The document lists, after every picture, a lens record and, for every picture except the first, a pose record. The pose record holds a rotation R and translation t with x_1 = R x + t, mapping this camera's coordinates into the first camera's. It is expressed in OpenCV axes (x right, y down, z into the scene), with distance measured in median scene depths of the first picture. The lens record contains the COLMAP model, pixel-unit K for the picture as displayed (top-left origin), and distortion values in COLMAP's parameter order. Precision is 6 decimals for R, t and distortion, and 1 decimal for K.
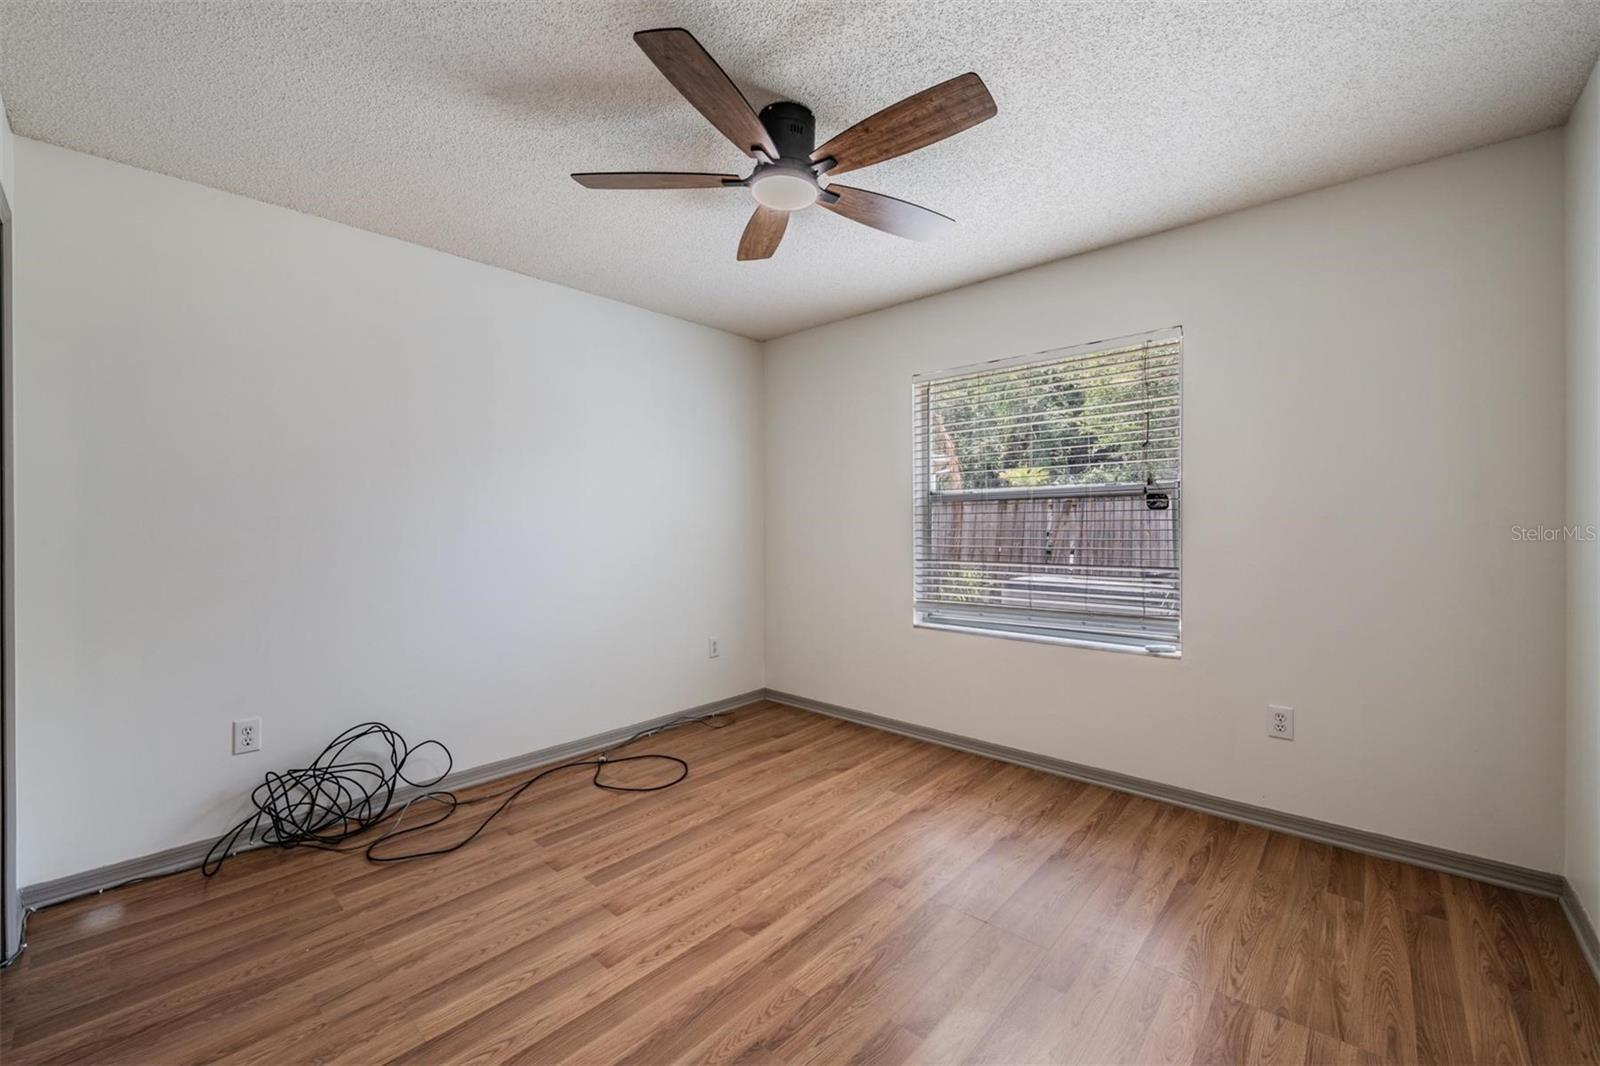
lens RADIAL K [[633.9, 0, 790.8], [0, 633.9, 530.4], [0, 0, 1]] dist [0.002505, -0.000257]
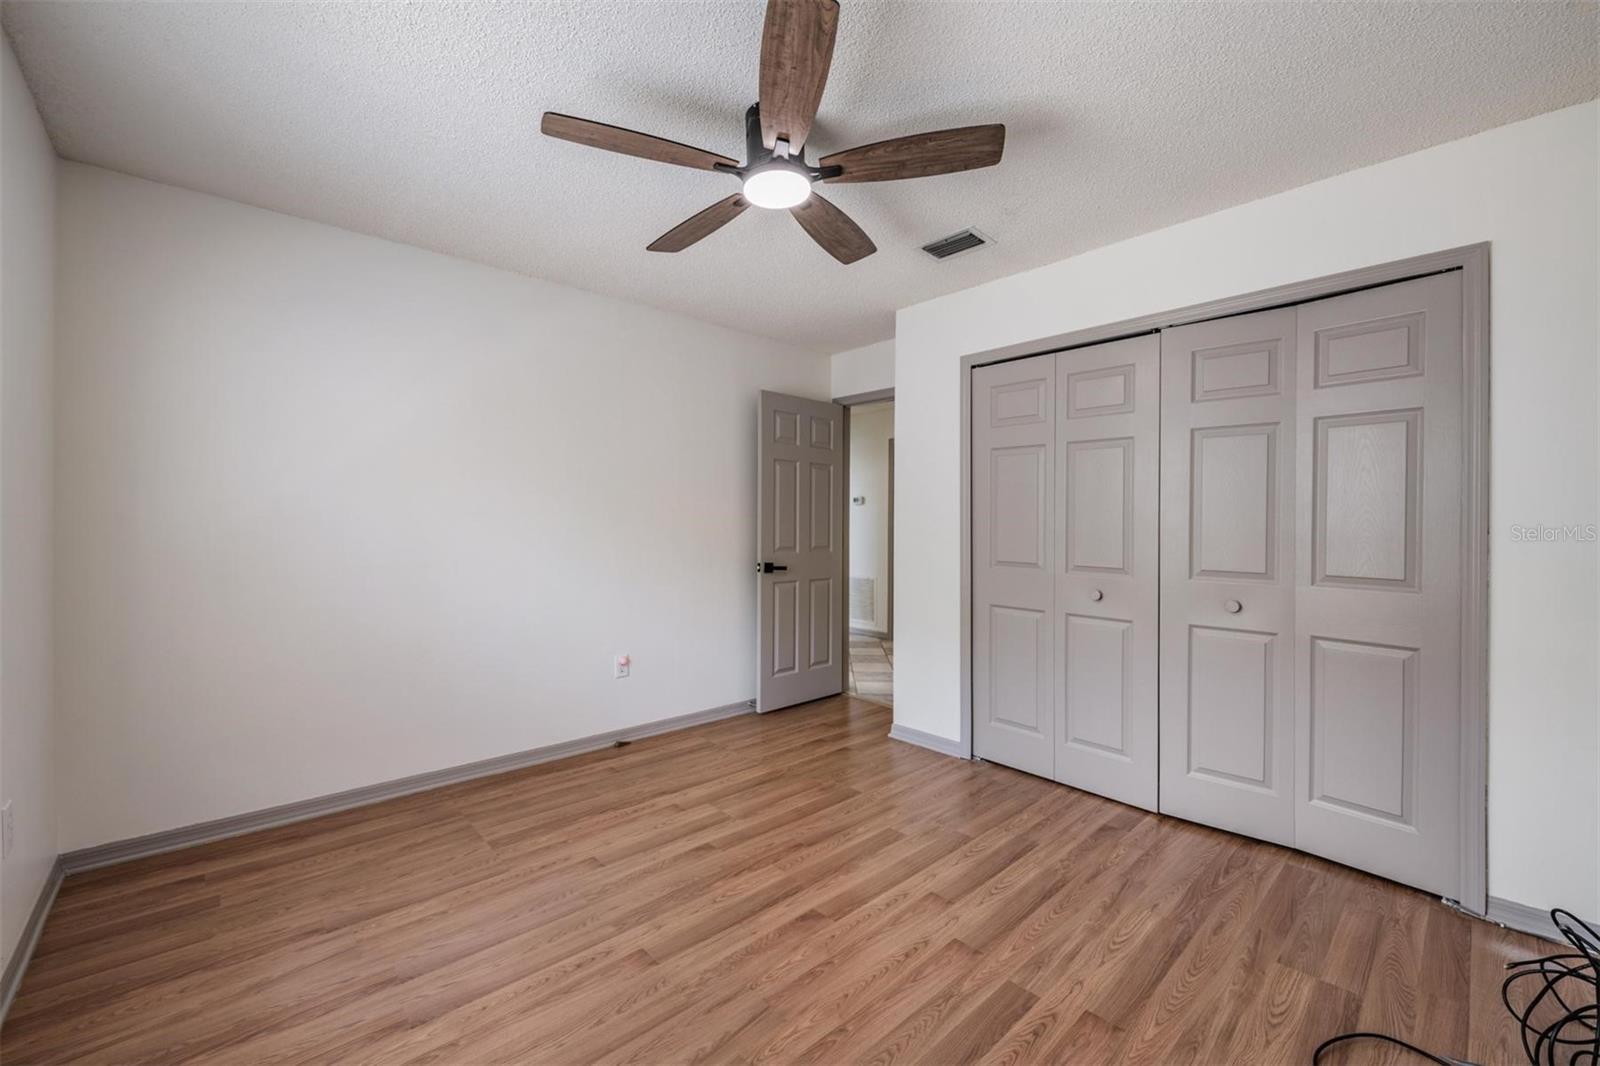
lens RADIAL K [[633.9, 0, 790.8], [0, 633.9, 530.4], [0, 0, 1]] dist [0.002505, -0.000257]
pose [[-0.995782, 0.000604, 0.091747, -0.115664], [0.001655, 0.999934, 0.011384, -0.013952], [-0.091734, 0.011488, -0.995717, 1.961162]]
